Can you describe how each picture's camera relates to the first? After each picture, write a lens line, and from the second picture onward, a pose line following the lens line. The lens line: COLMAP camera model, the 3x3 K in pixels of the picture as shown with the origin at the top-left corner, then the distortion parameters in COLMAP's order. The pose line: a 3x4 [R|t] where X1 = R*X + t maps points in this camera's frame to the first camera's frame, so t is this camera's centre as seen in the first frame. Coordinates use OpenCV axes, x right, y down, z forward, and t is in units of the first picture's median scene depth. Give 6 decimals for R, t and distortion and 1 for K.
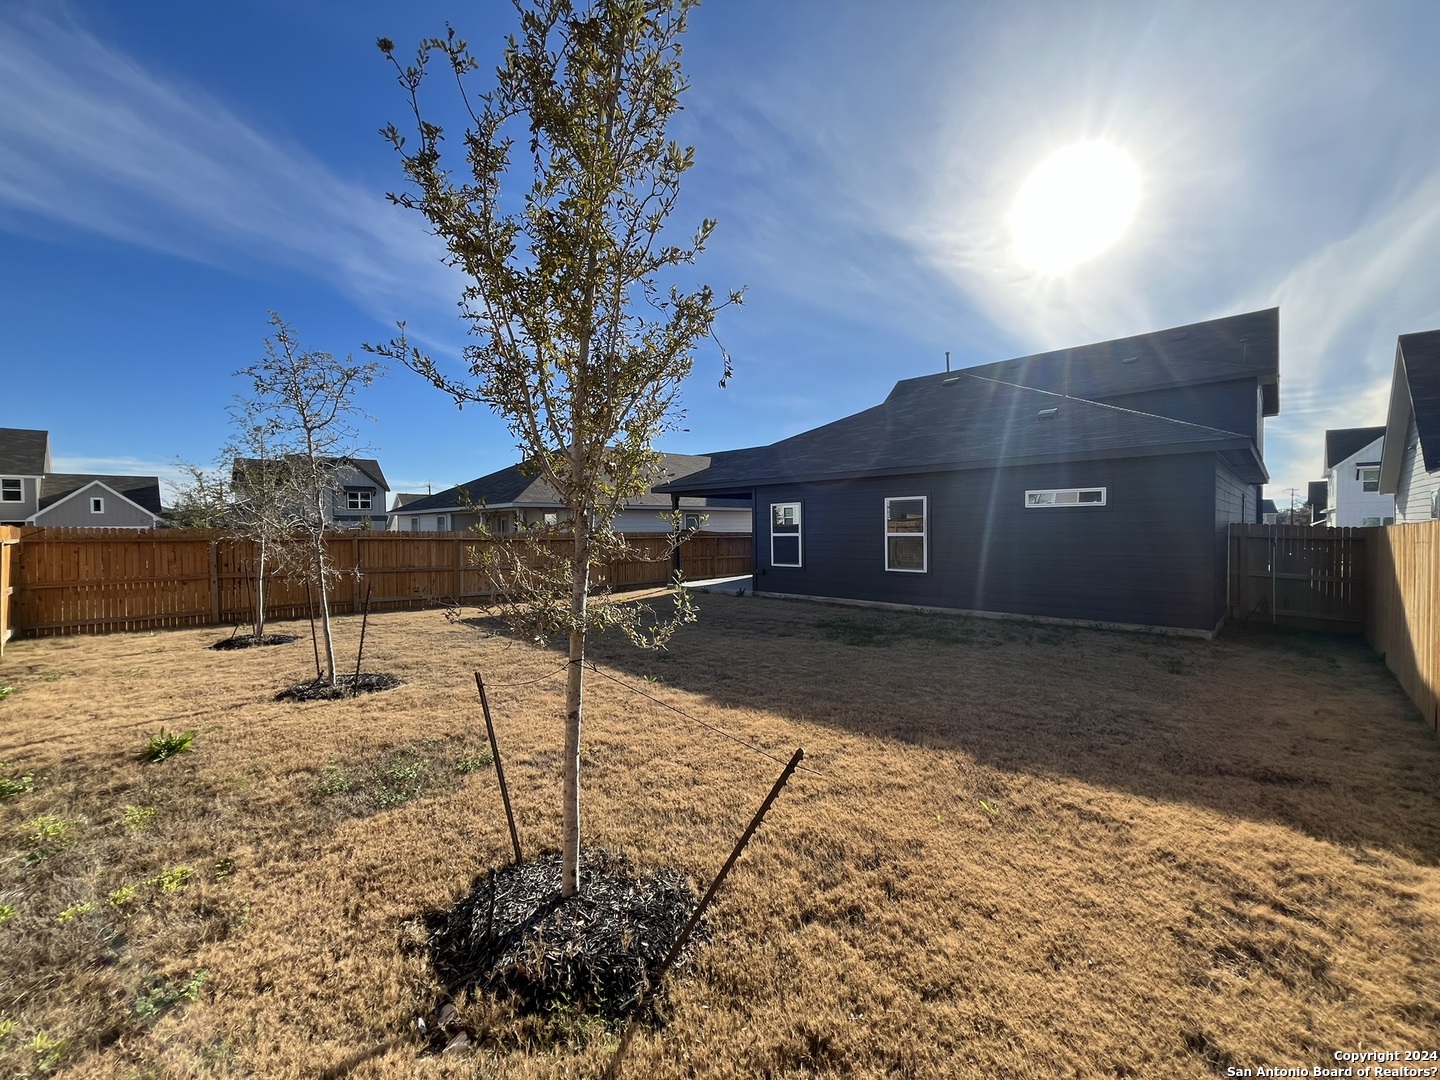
lens RADIAL K [[587.3, 0, 717.2], [0, 587.3, 538.0], [0, 0, 1]] dist [-0.003478, 0.000202]
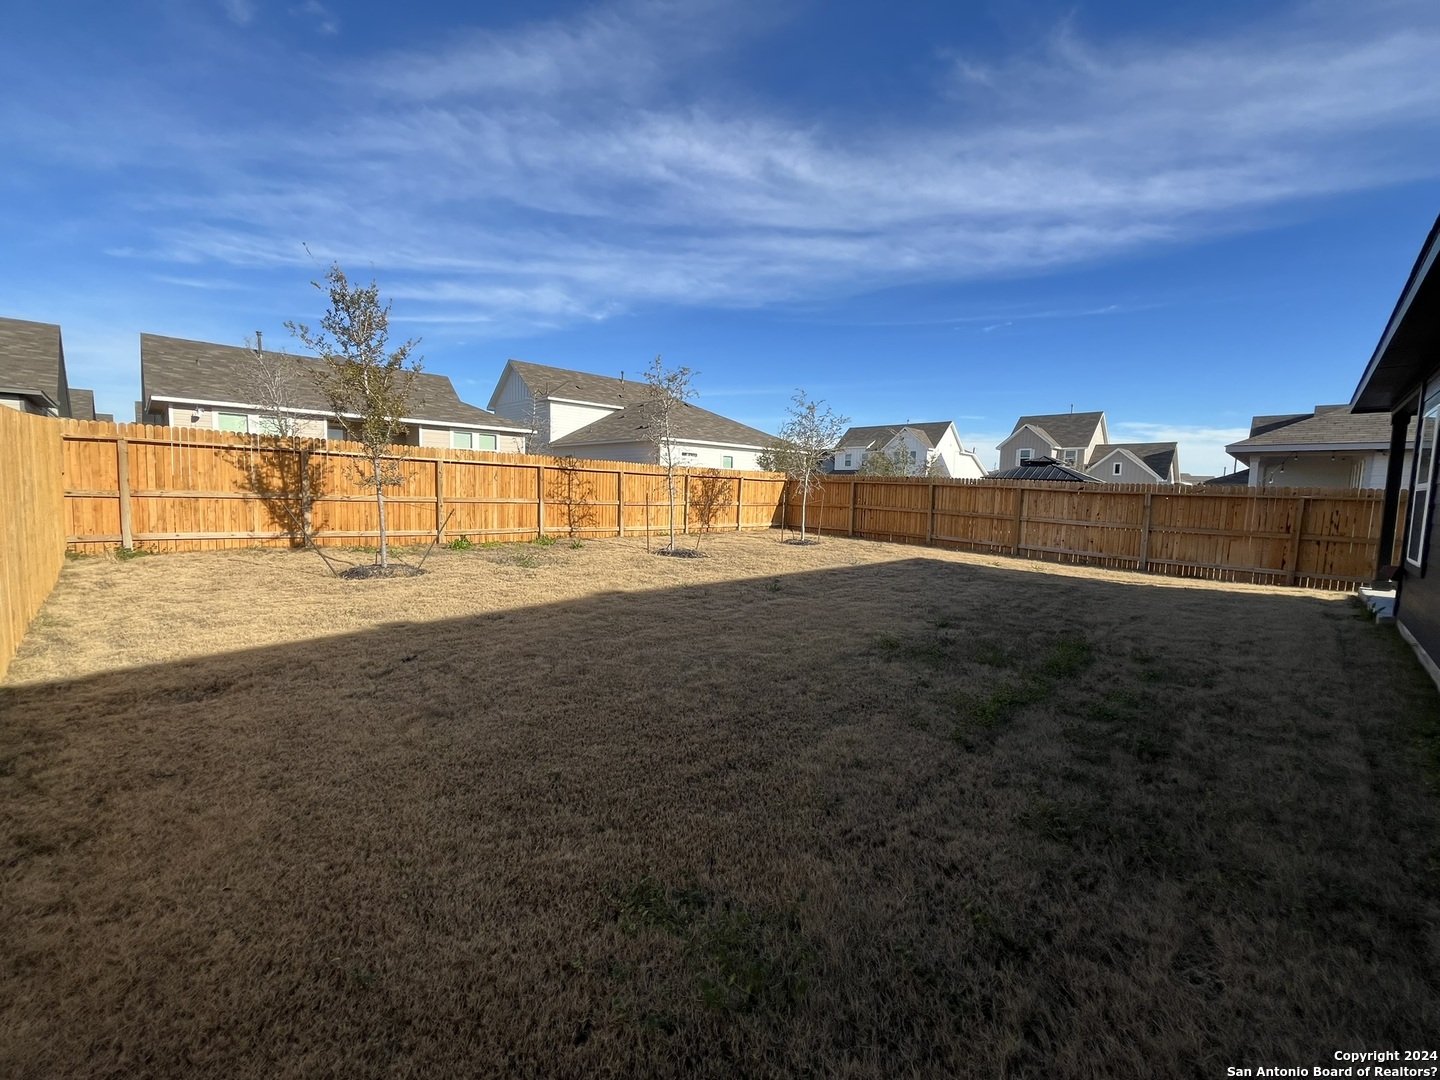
lens RADIAL K [[587.3, 0, 706.4], [0, 587.3, 524.7], [0, 0, 1]] dist [-0.003478, 0.000202]
pose [[-0.130602, 0.061722, -0.989512, 0.402349], [-0.030628, 0.997333, 0.066252, 0.008786], [0.990962, 0.038960, -0.128363, 0.402659]]
